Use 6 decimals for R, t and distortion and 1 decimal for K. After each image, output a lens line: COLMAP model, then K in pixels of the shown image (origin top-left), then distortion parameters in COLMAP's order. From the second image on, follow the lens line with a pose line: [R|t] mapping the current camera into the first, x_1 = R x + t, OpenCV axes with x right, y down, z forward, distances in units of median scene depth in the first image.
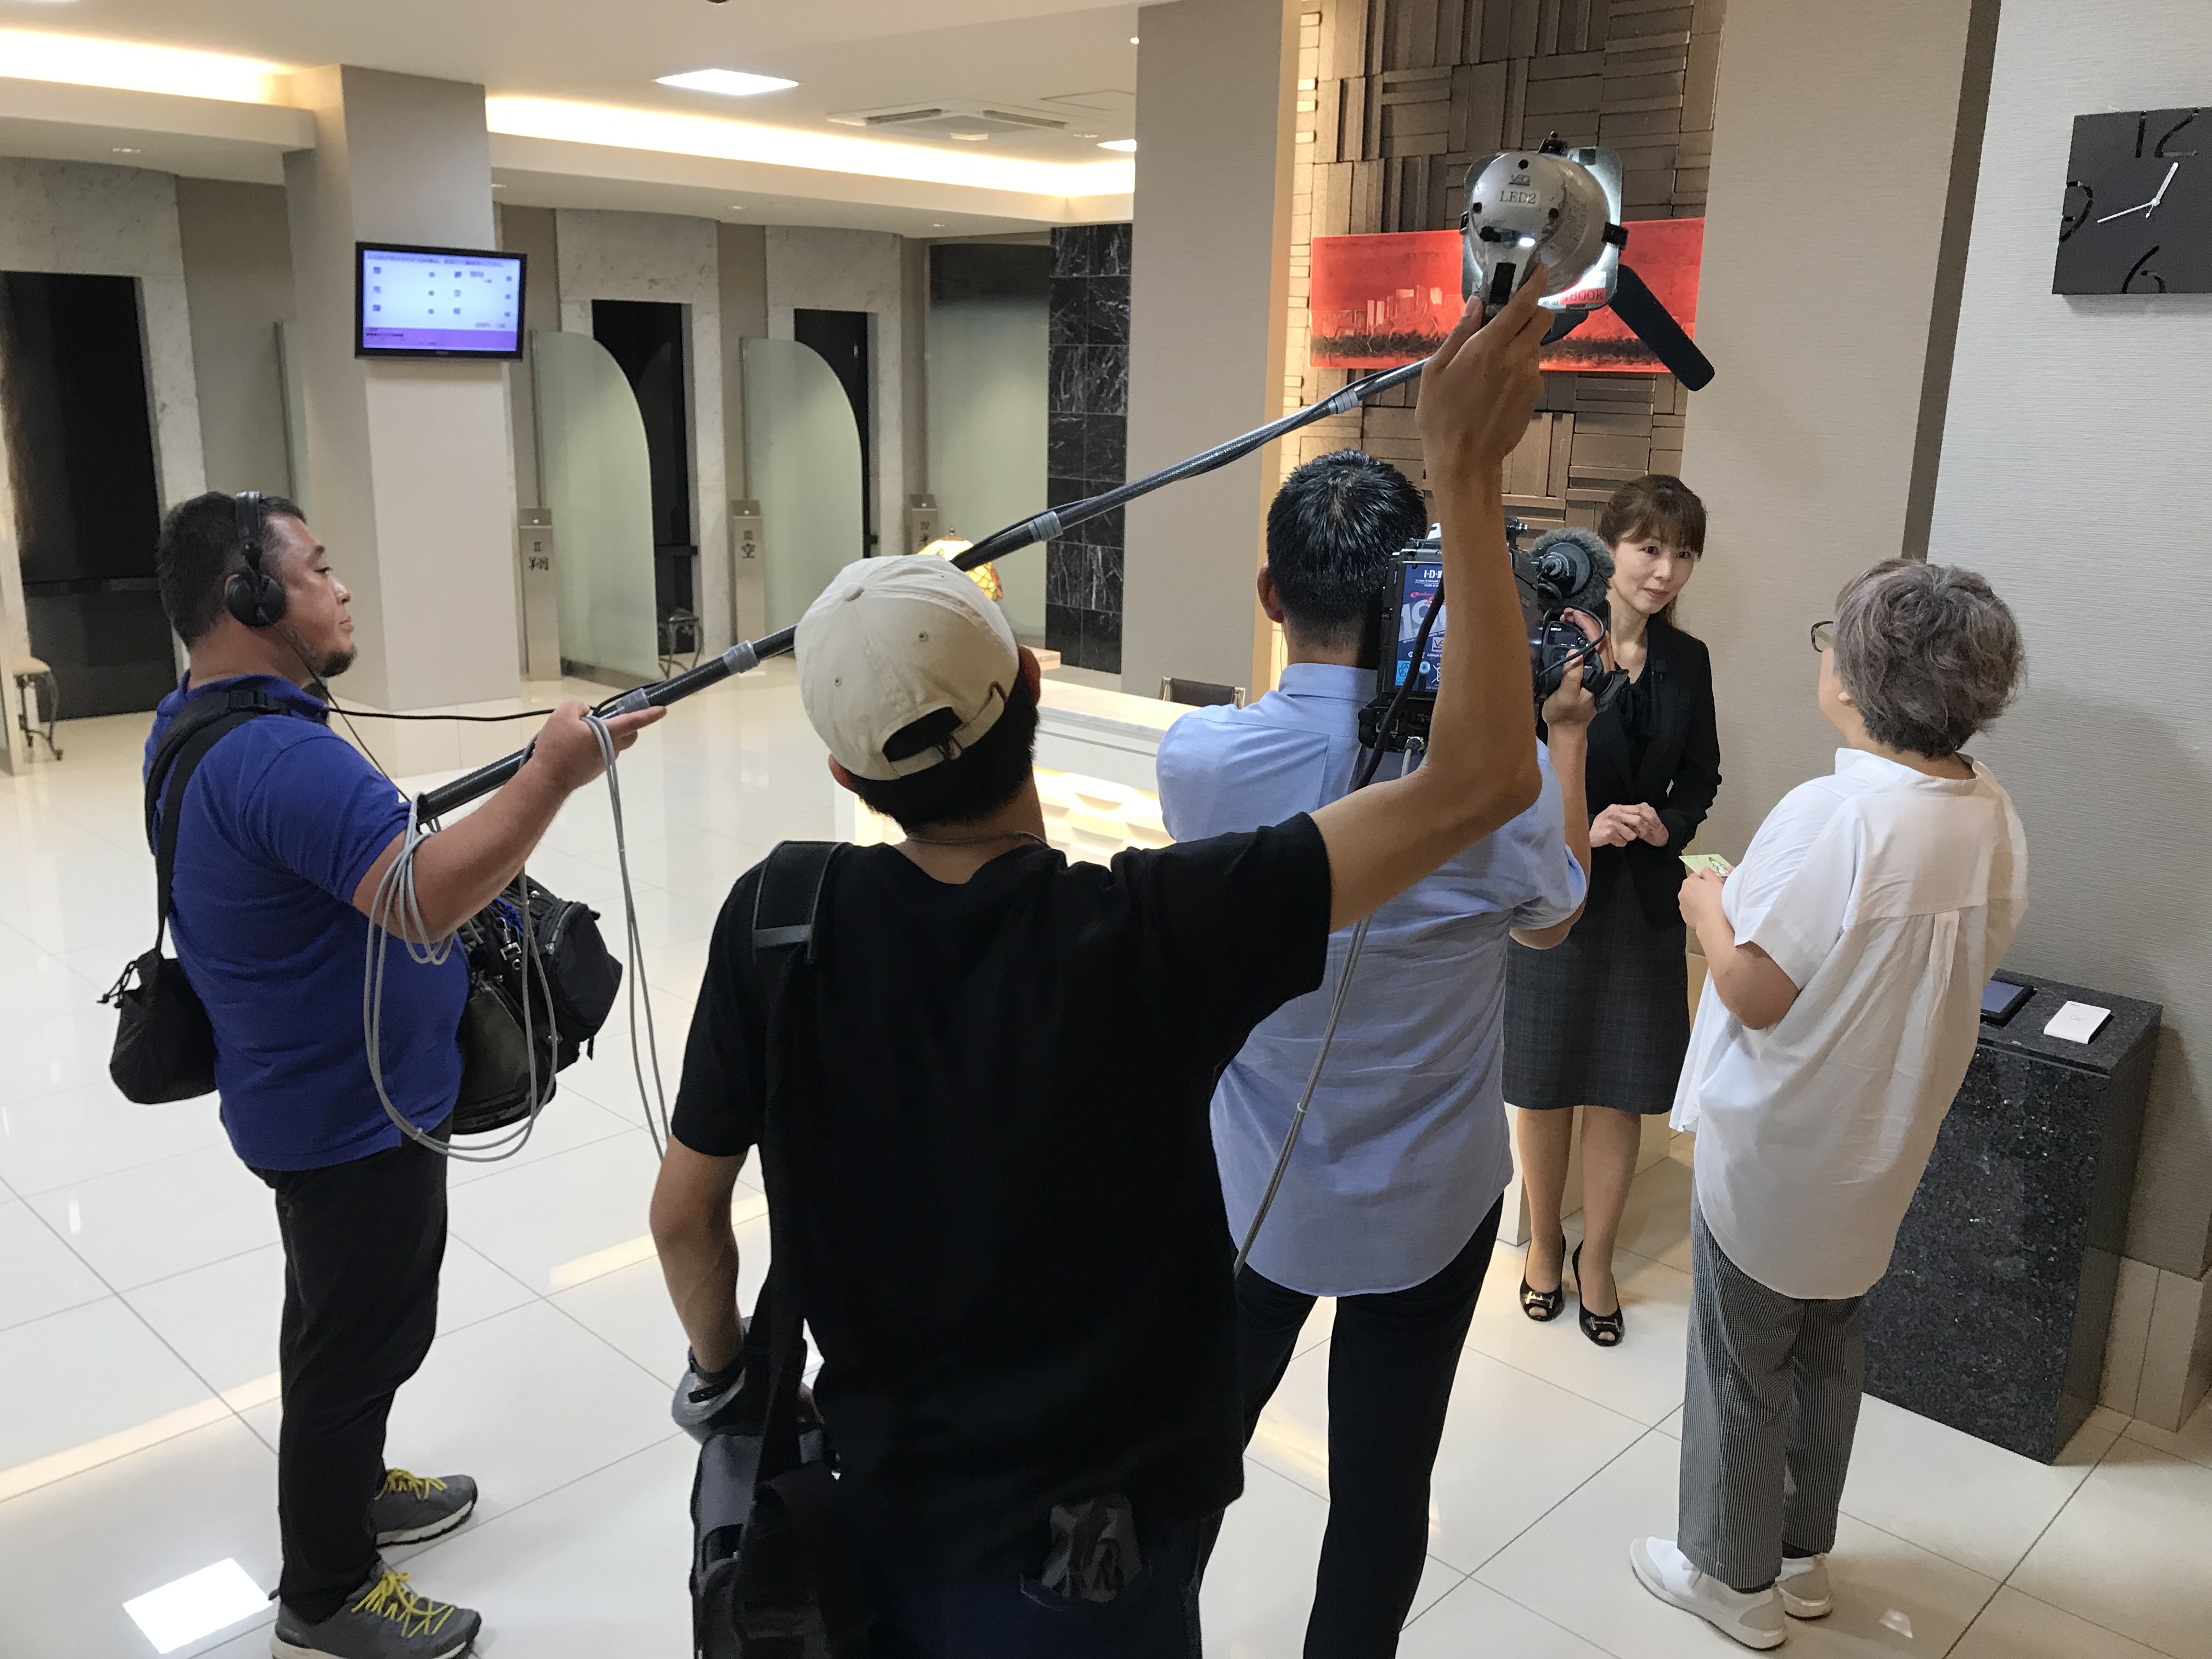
lens RADIAL K [[1813.1, 0, 1098.6], [0, 1813.1, 830.6], [0, 0, 1]] dist [-0.019494, 0.026356]
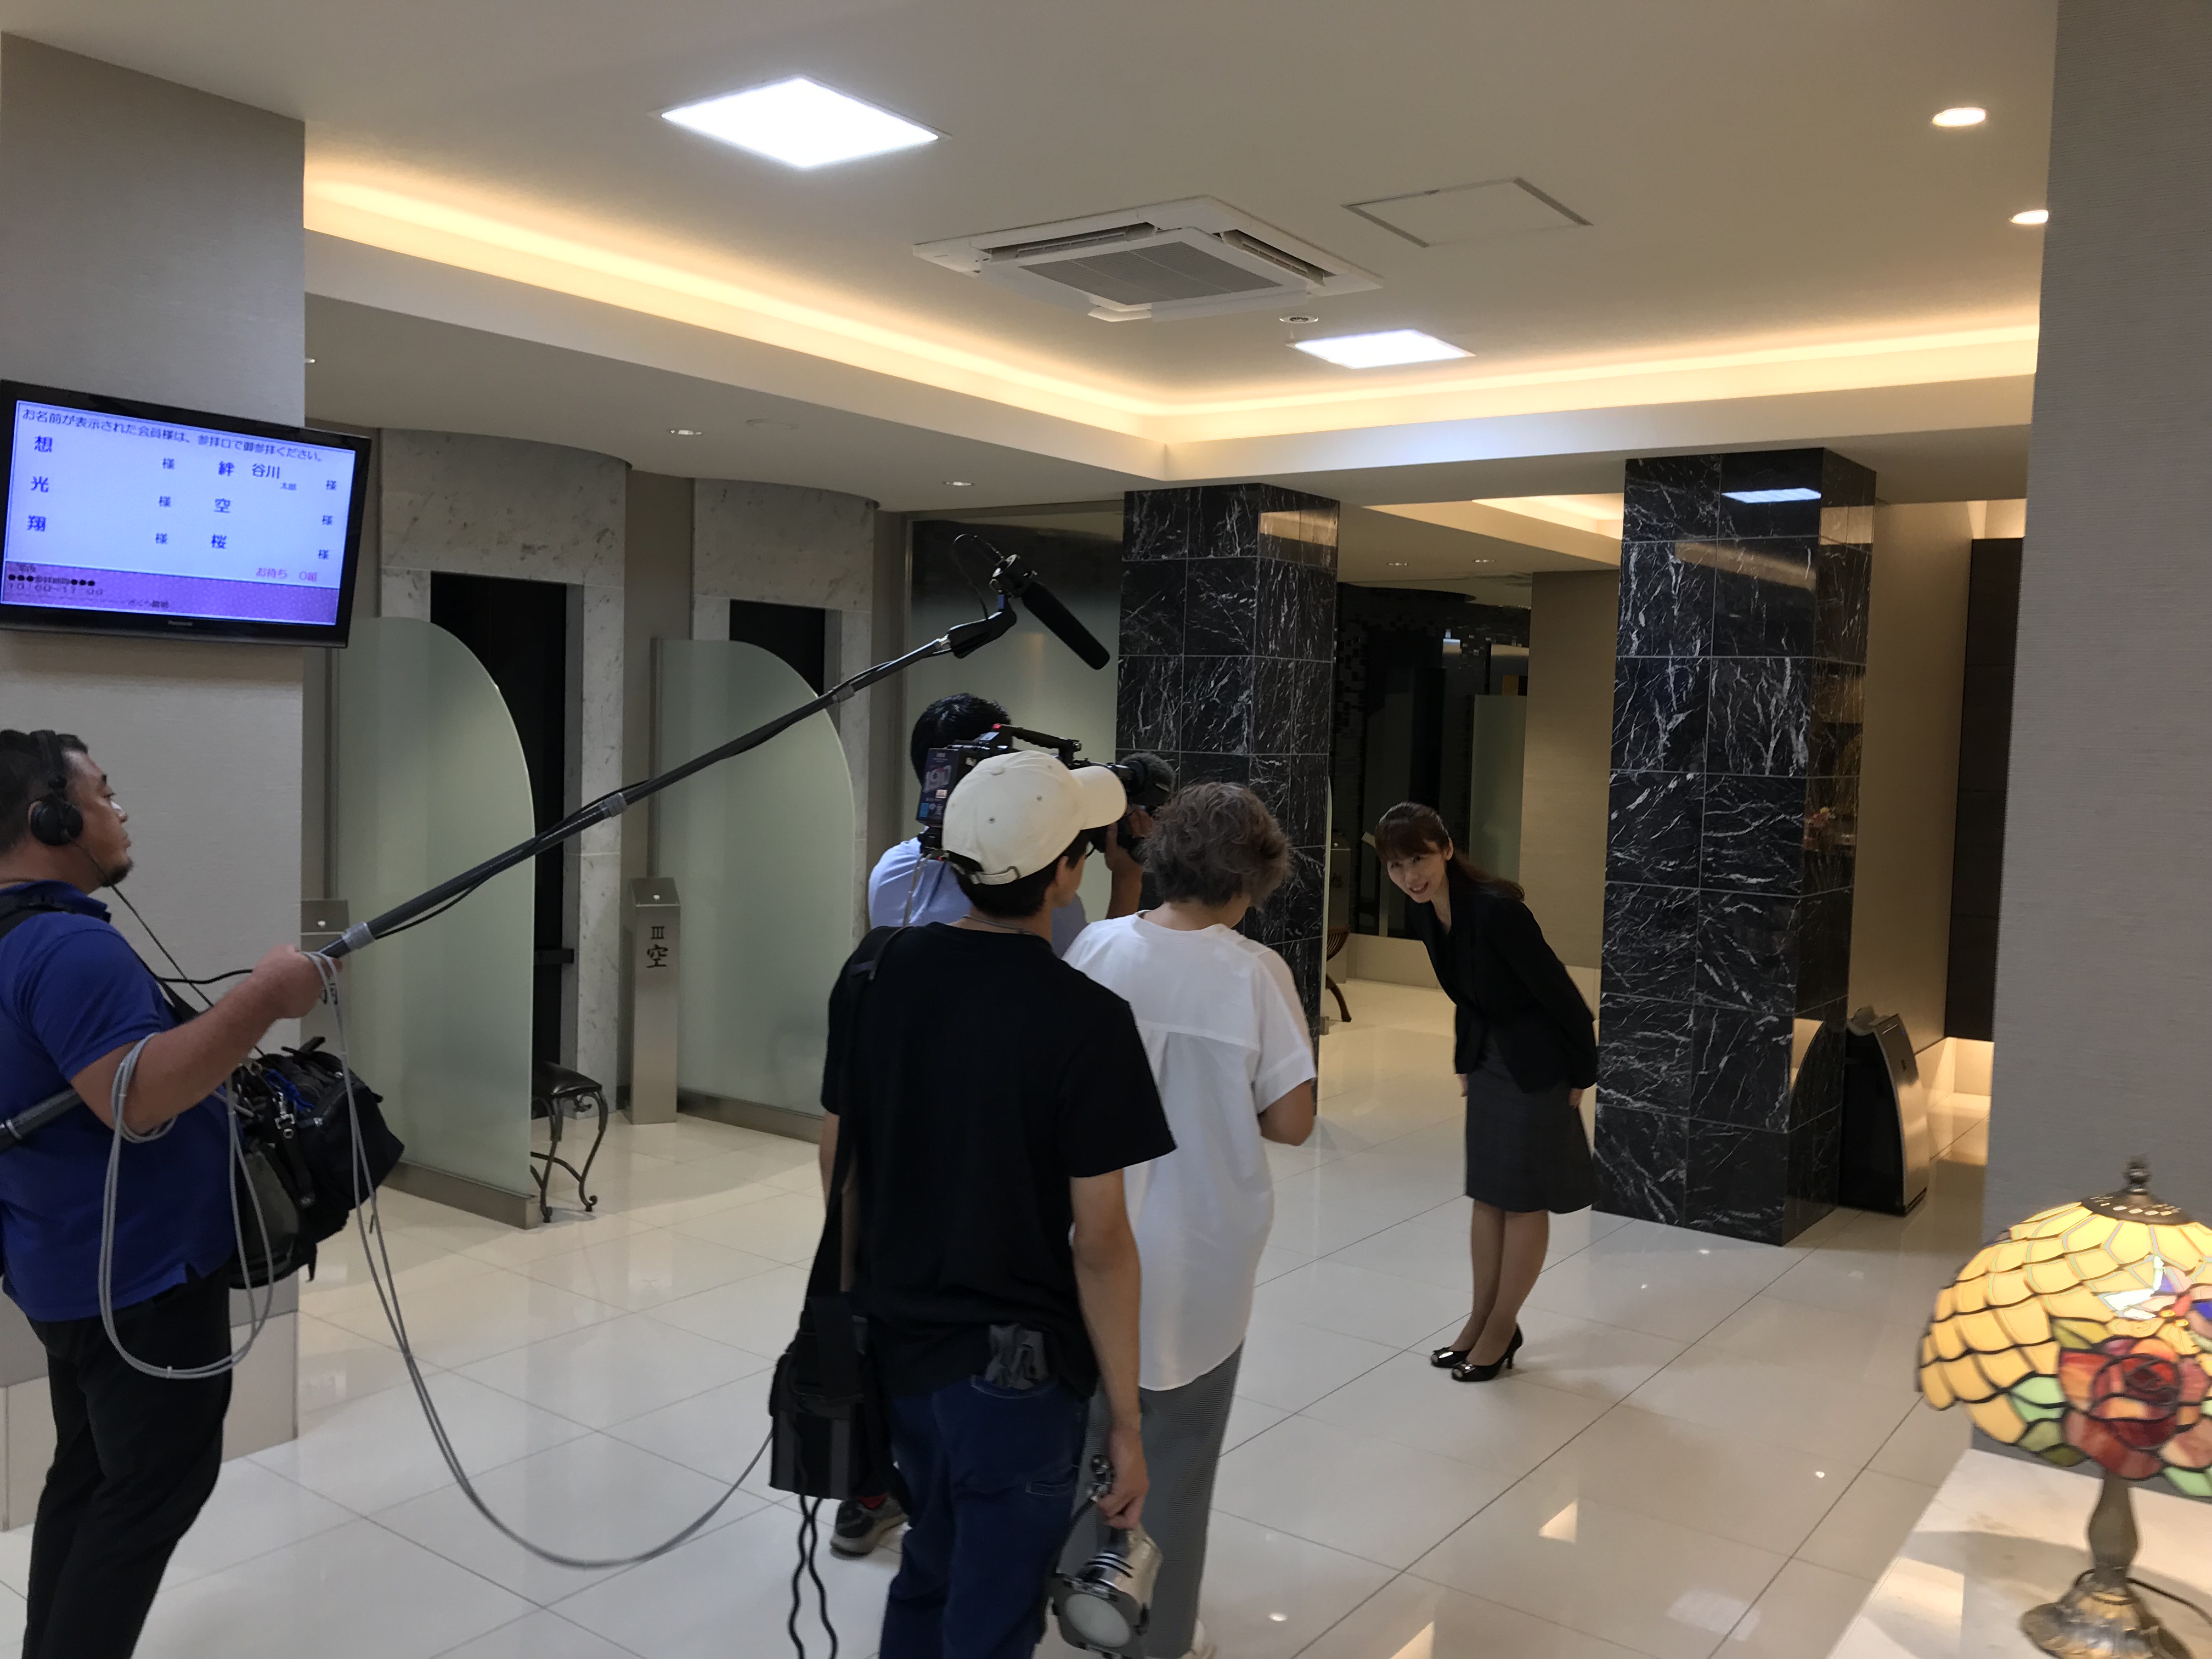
lens RADIAL K [[1813.1, 0, 1112.8], [0, 1813.1, 832.4], [0, 0, 1]] dist [-0.019494, 0.026356]
pose [[0.989794, 0.003069, 0.142473, -0.147478], [0.022591, 0.983747, -0.178131, -0.093812], [-0.140704, 0.179532, 0.973638, 0.402302]]
